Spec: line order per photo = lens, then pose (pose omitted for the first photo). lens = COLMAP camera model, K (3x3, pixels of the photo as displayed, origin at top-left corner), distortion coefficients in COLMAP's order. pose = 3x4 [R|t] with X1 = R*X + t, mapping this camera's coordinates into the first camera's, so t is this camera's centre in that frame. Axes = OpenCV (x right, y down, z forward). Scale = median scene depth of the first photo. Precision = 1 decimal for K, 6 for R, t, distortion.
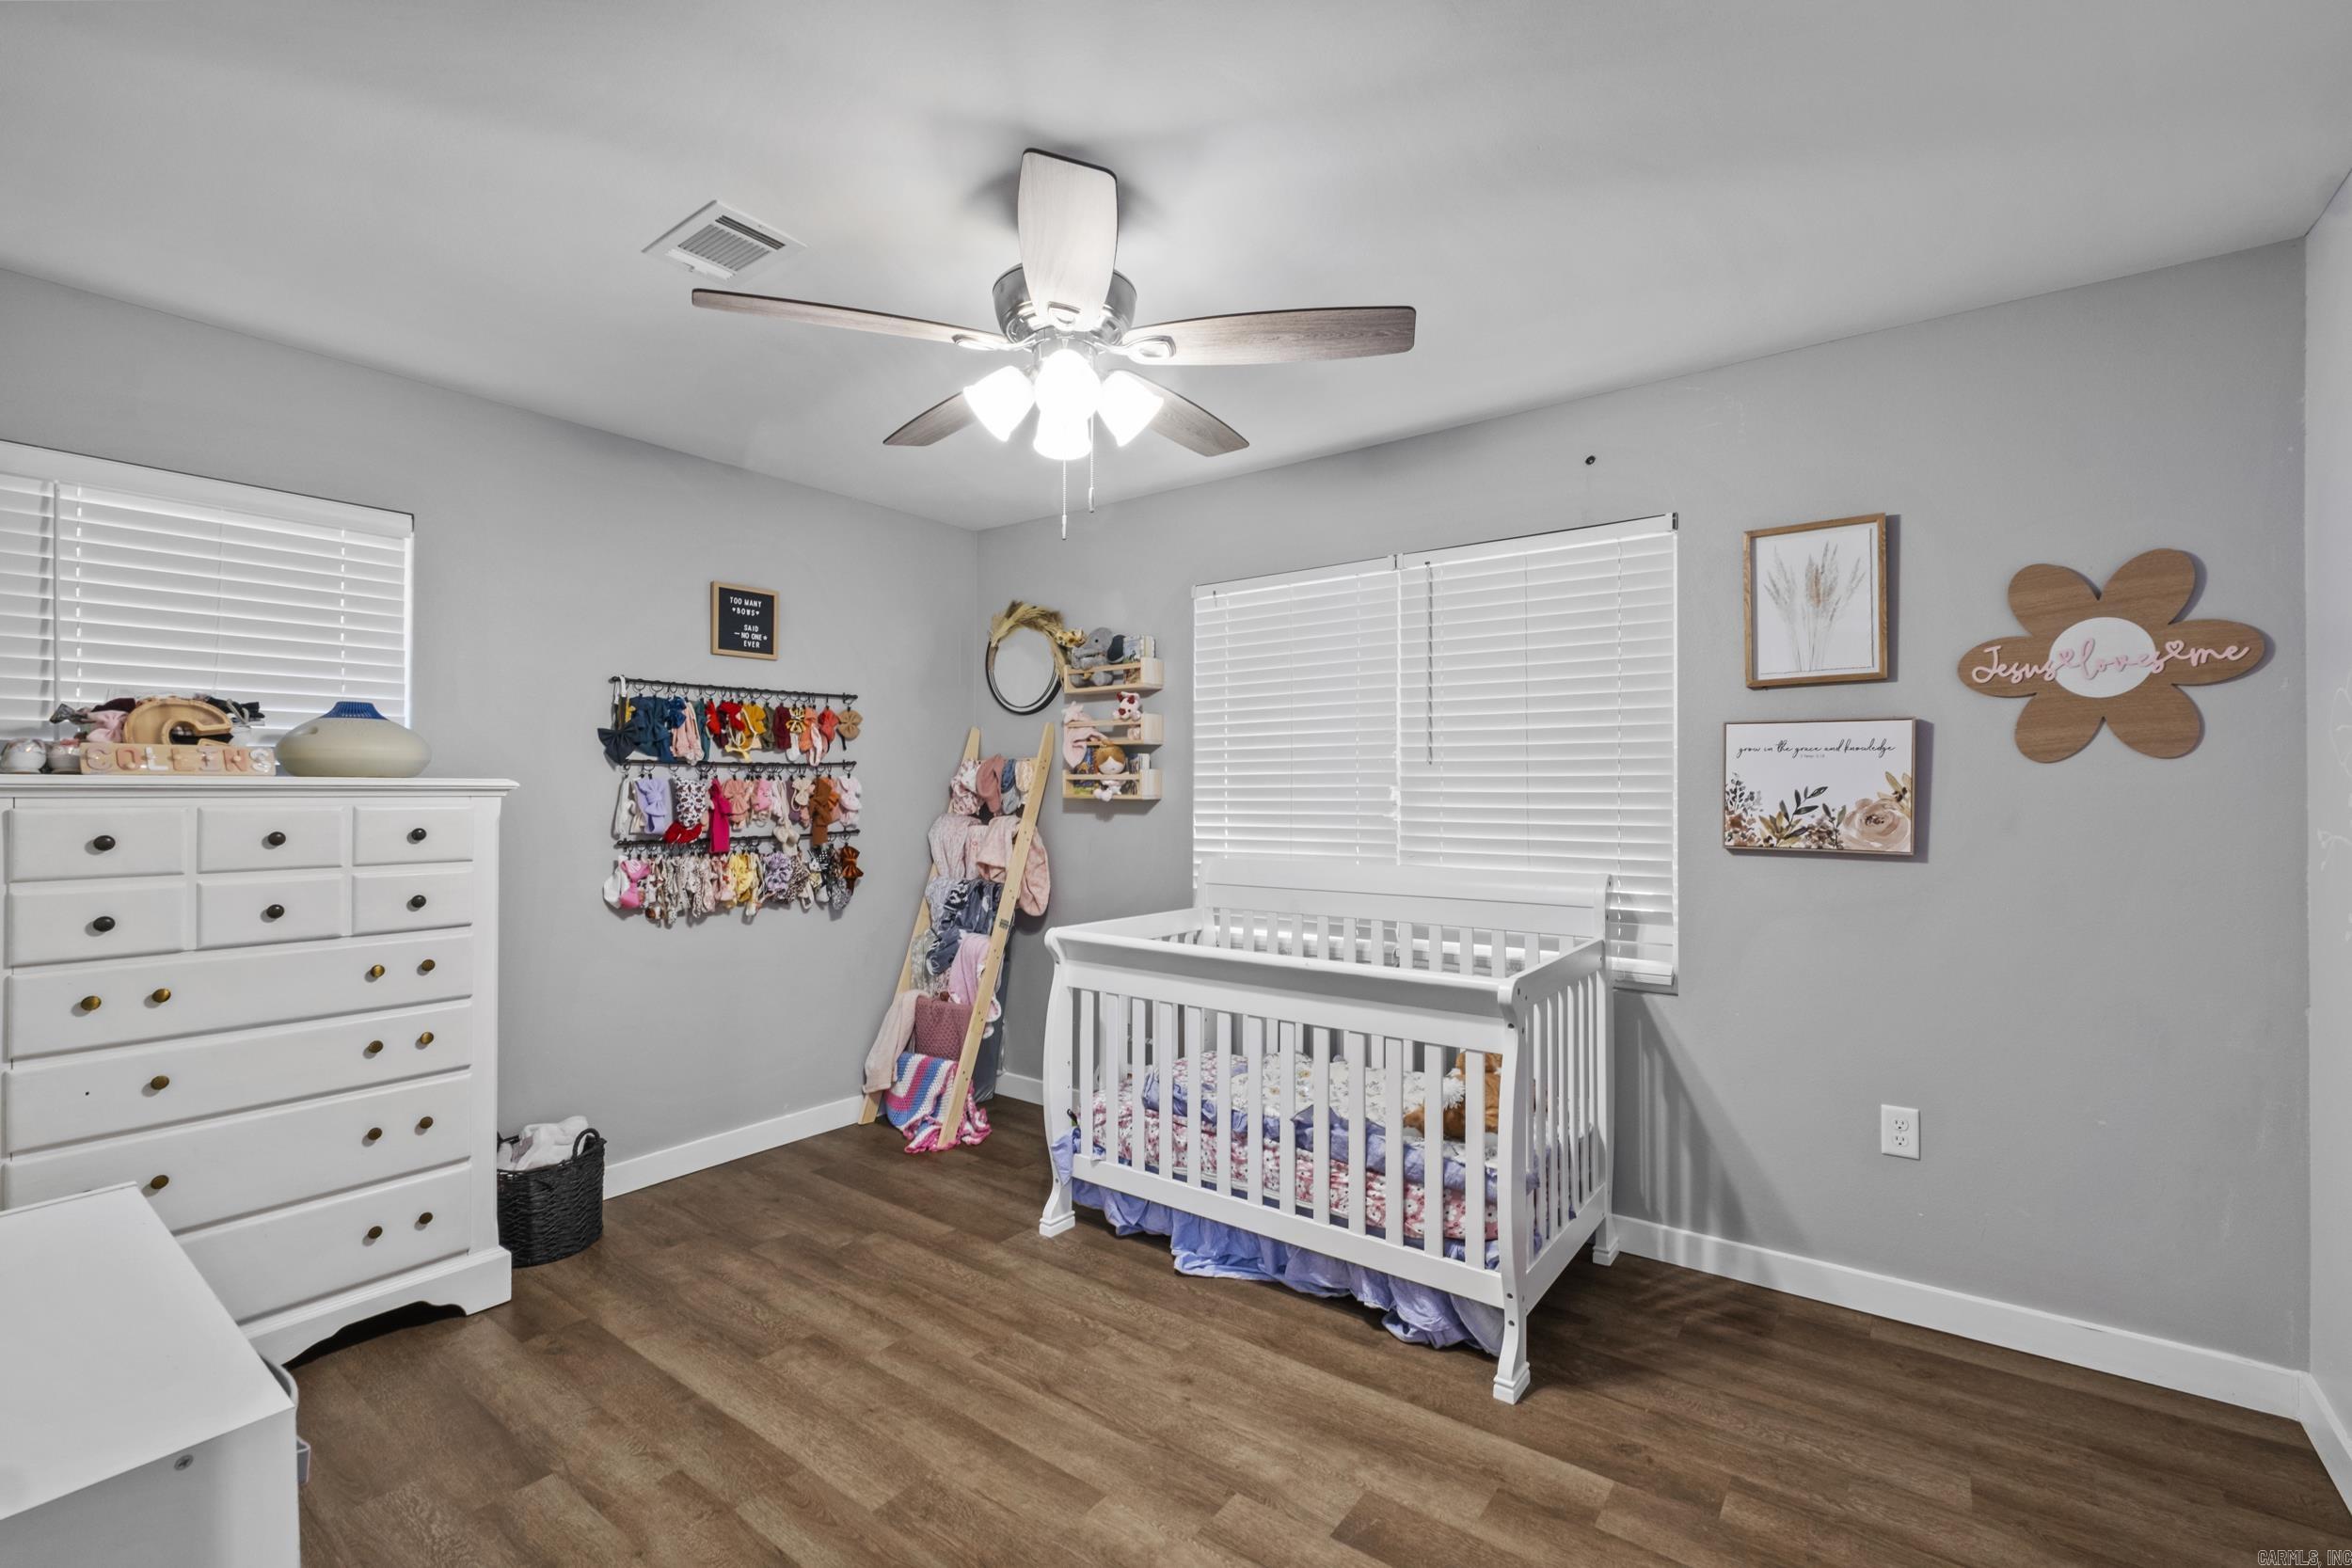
lens RADIAL K [[980.6, 0, 1208.1], [0, 980.6, 775.1], [0, 0, 1]] dist [-0.001061, -0.000050]
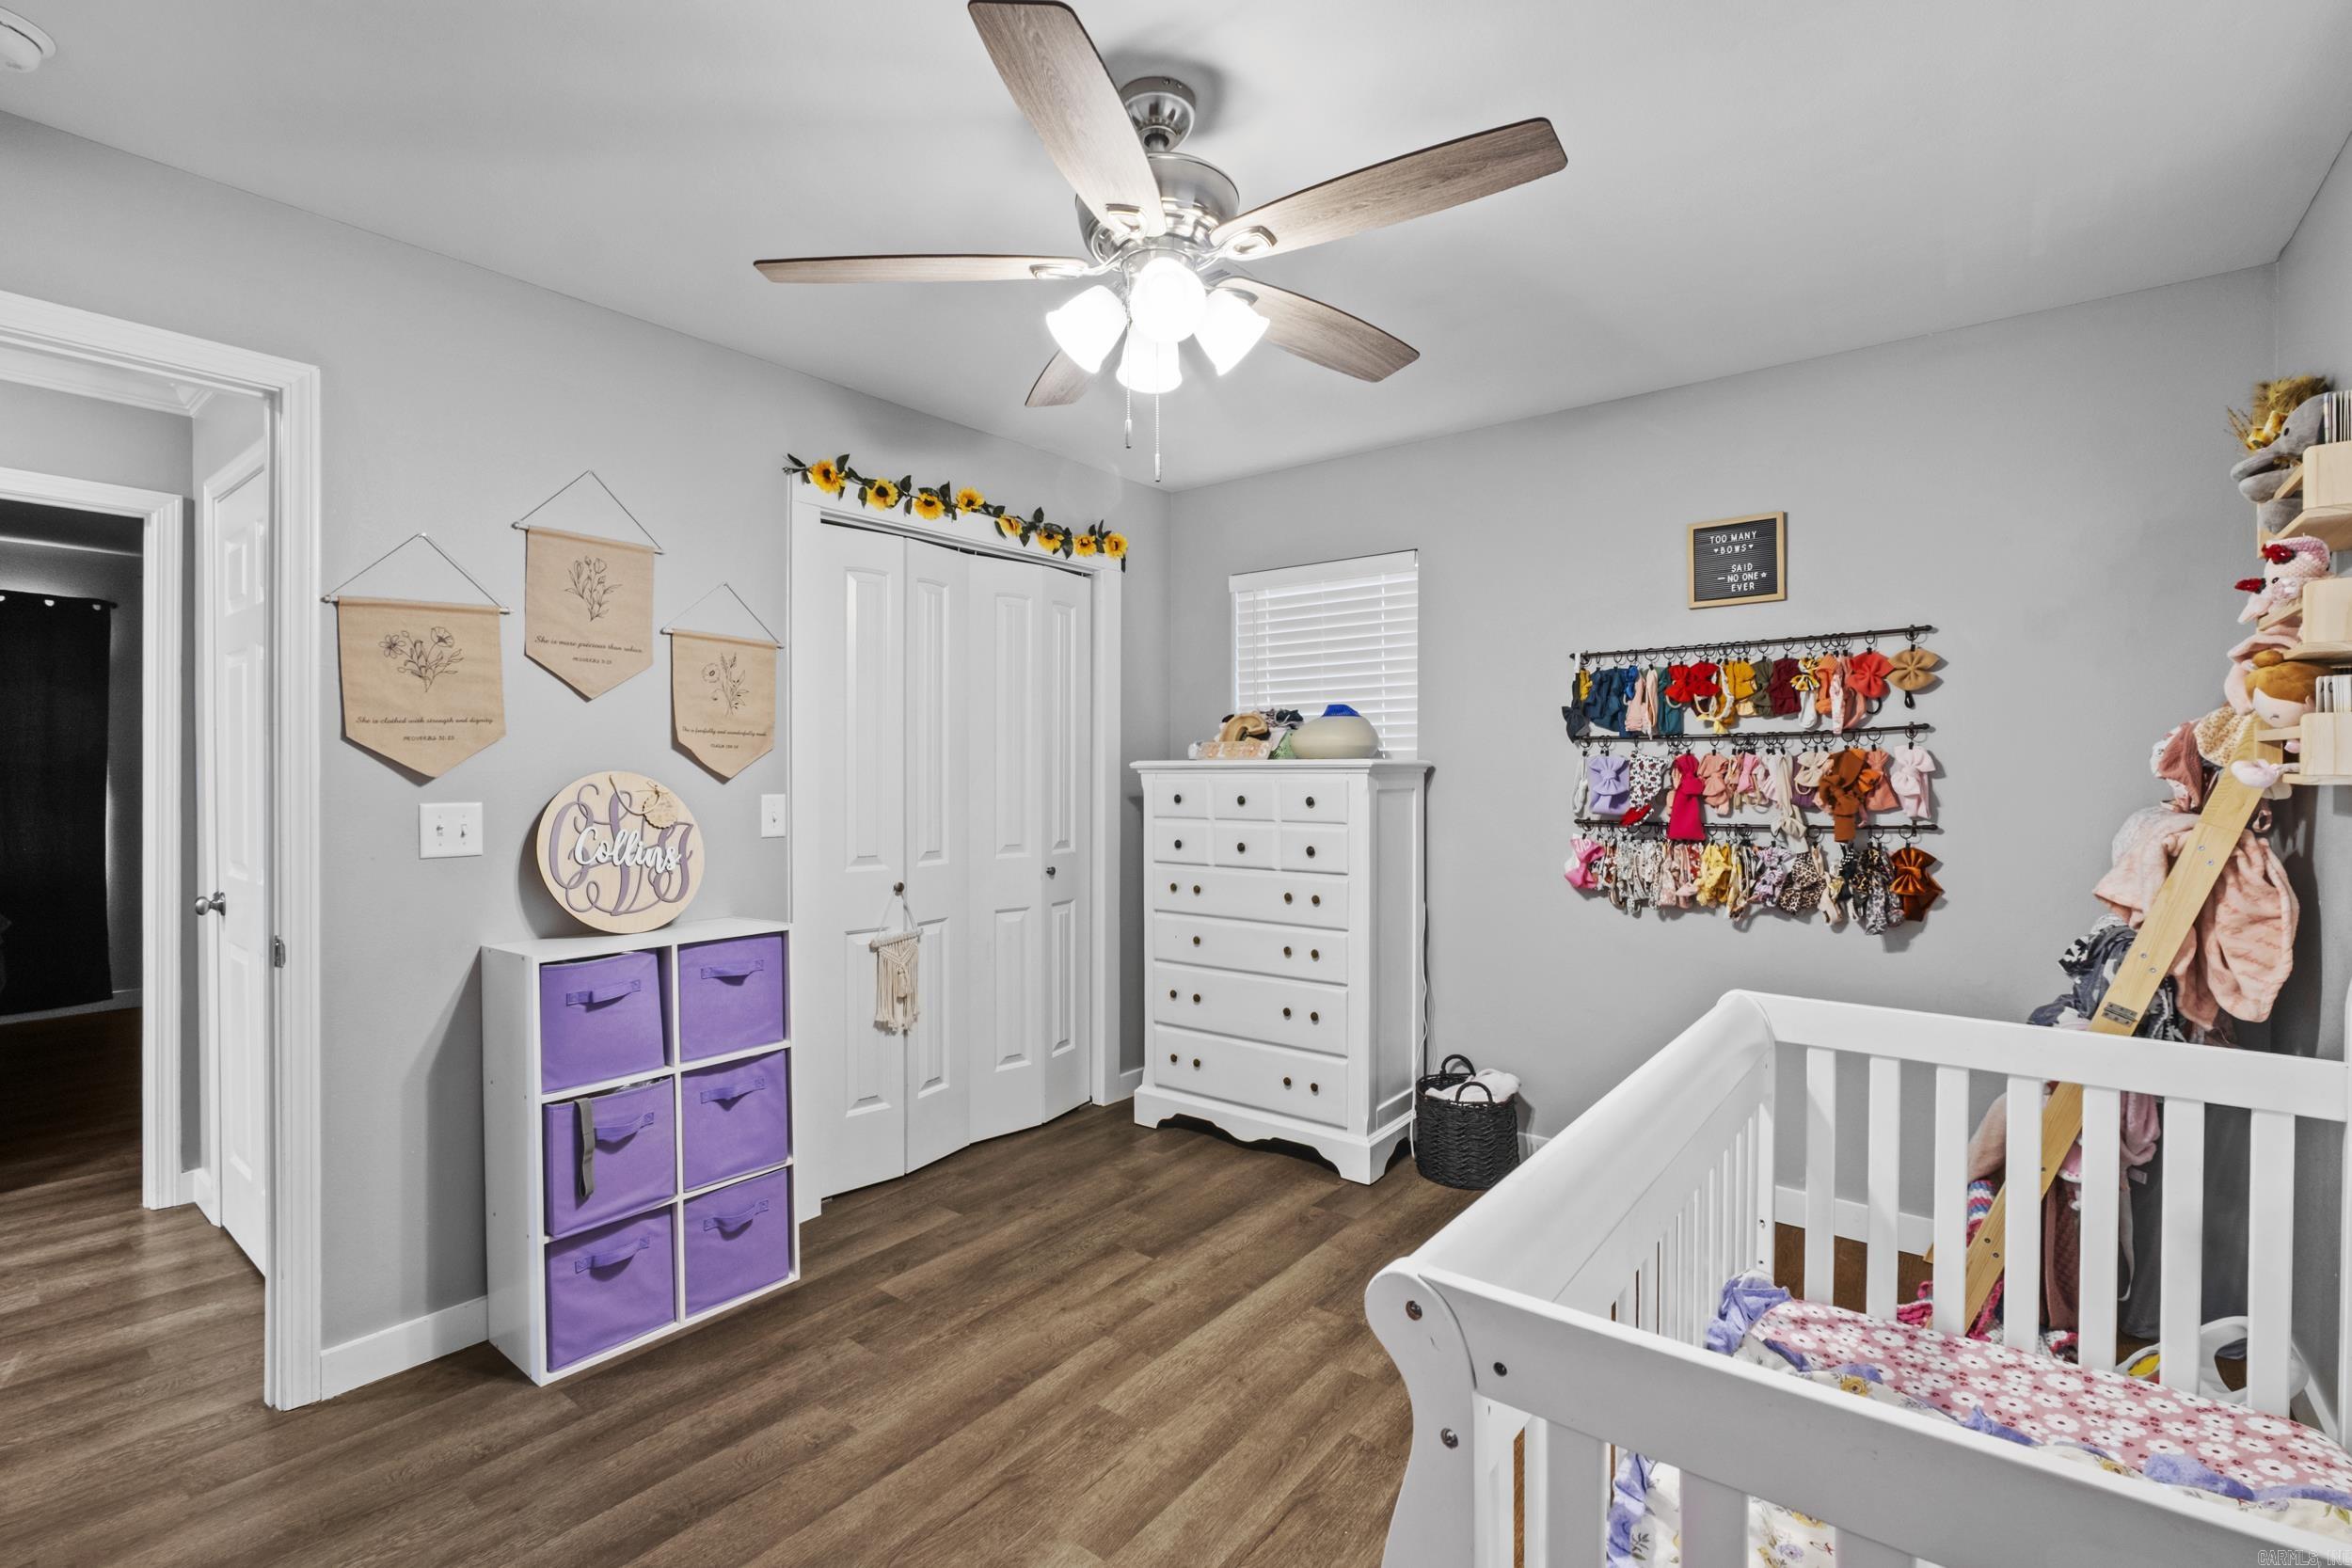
lens RADIAL K [[1062.9, 0, 1160.3], [0, 1062.9, 771.9], [0, 0, 1]] dist [-0.004633, -0.000415]
pose [[-0.040634, 0.000262, -0.999174, 0.474504], [0.017340, 0.999850, -0.000443, 0.012297], [0.999024, -0.017344, -0.040633, 0.612353]]
